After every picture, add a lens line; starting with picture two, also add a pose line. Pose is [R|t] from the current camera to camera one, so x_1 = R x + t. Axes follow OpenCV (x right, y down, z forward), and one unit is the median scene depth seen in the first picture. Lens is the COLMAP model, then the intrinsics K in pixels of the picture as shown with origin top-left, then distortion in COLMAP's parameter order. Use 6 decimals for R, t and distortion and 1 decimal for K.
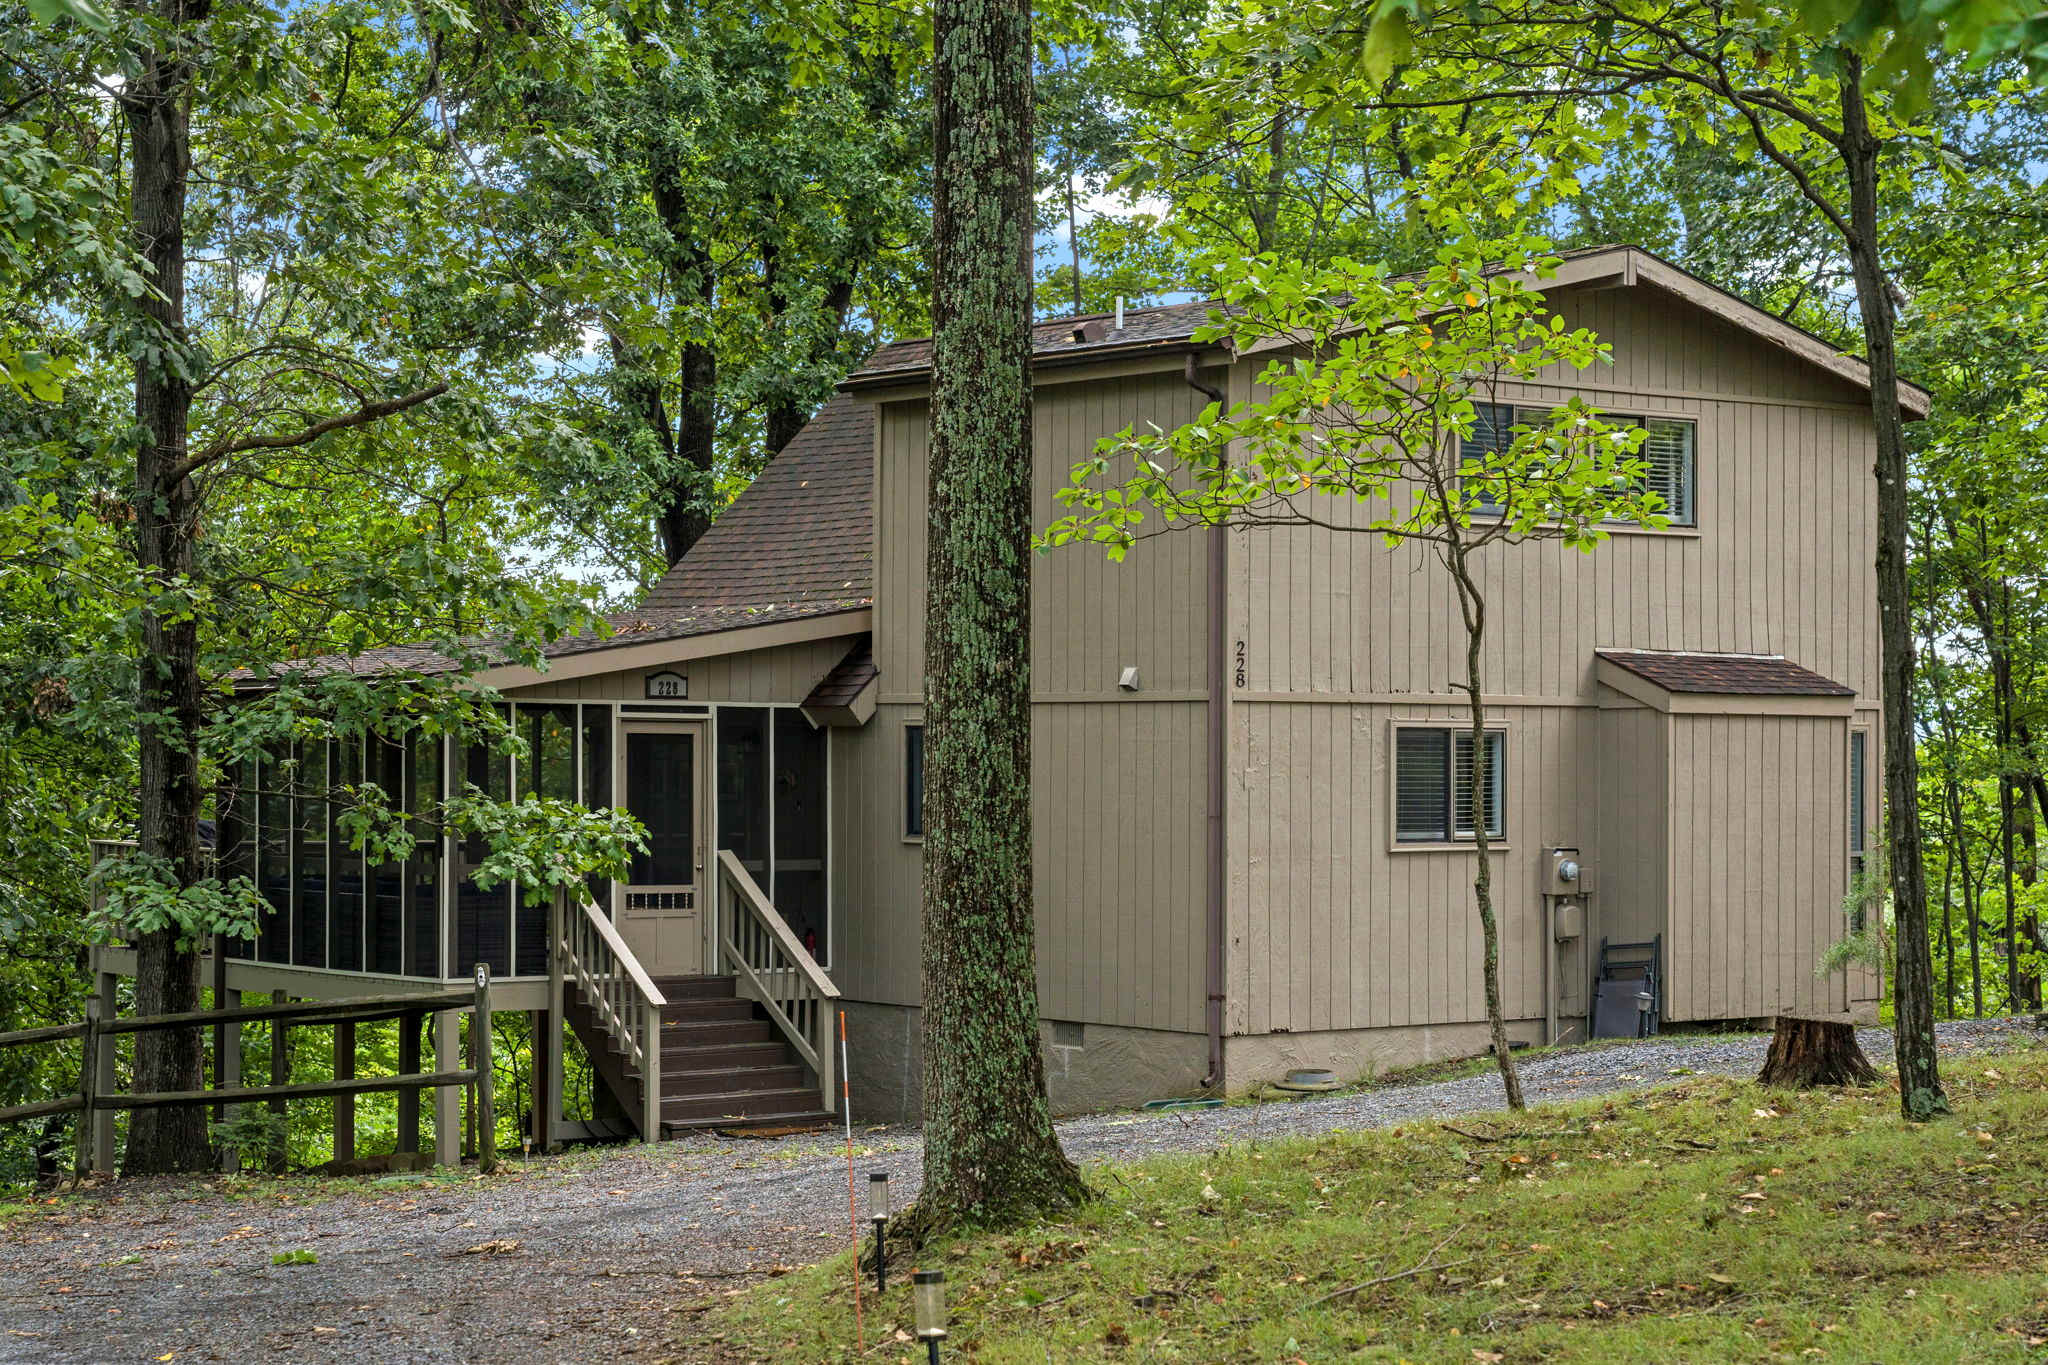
lens RADIAL K [[3803.7, 0, 1020.9], [0, 3803.7, 686.9], [0, 0, 1]] dist [-0.039994, 0.000000]
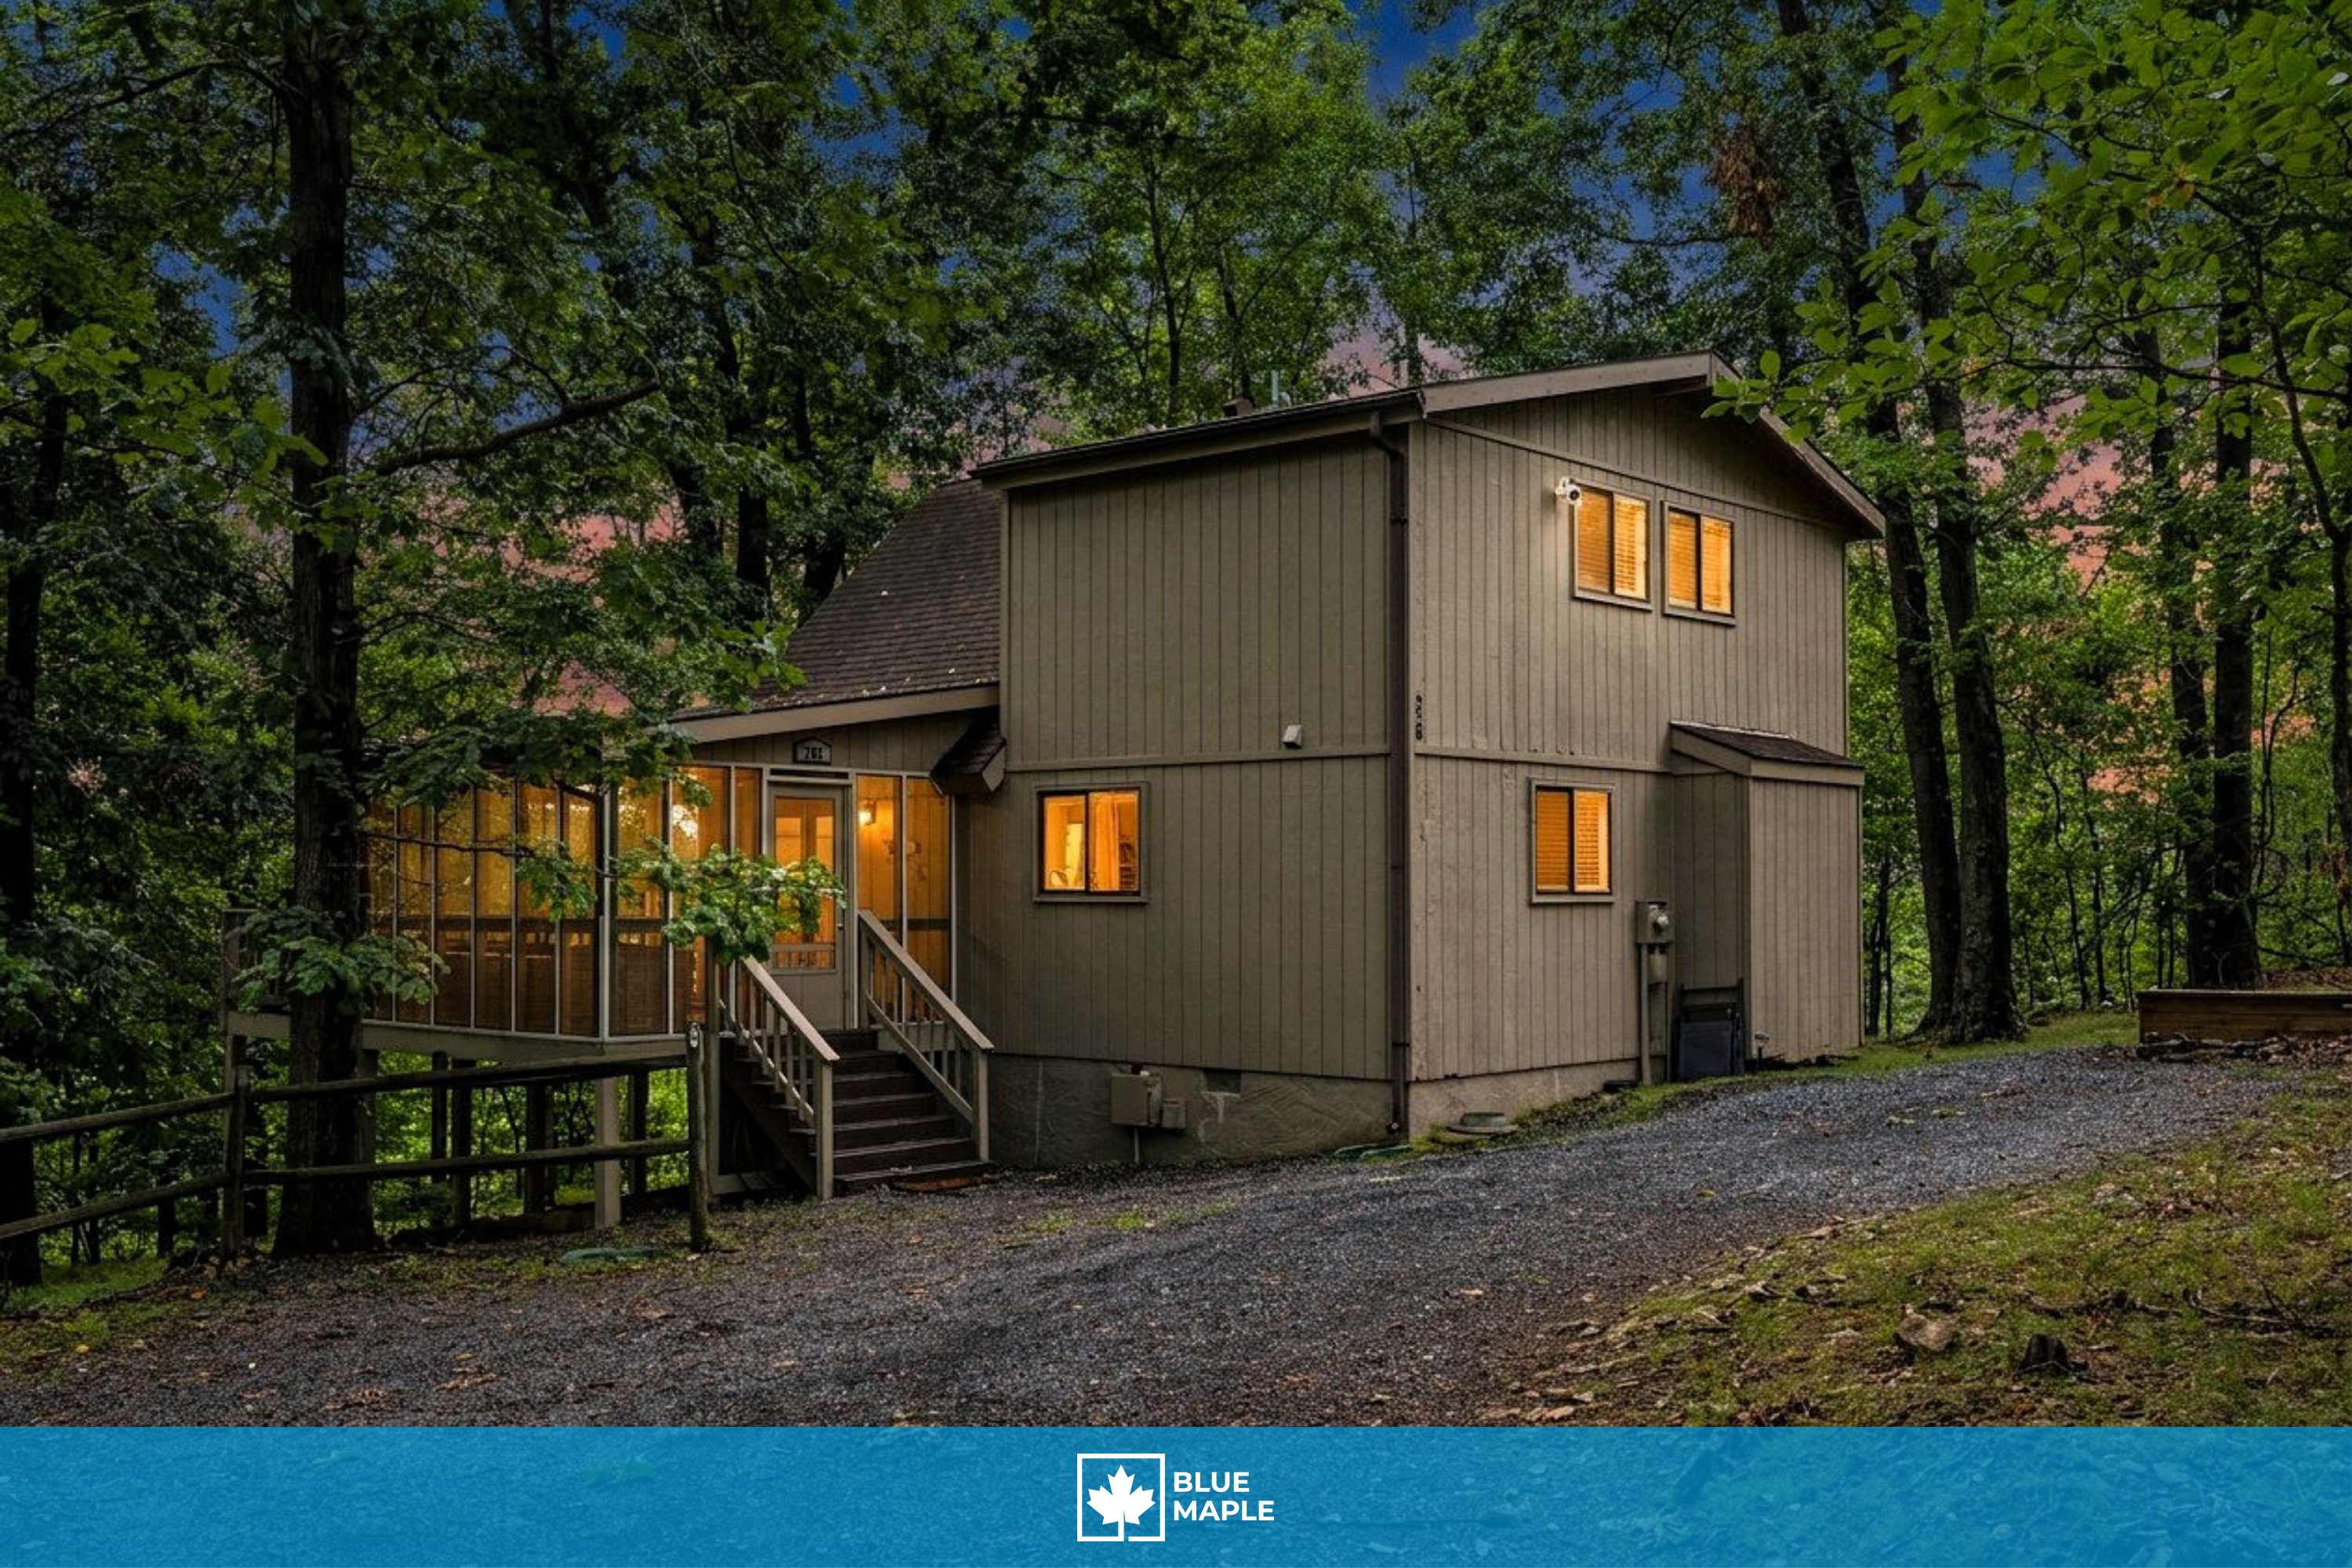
lens RADIAL K [[2347.6, 0, 1175.6], [0, 2347.6, 802.7], [0, 0, 1]] dist [0.002358, 0.000000]
pose [[0.987440, 0.000596, 0.157996, -0.102818], [0.001921, 0.999874, -0.015780, 0.025745], [-0.157985, 0.015886, 0.987314, 0.372455]]
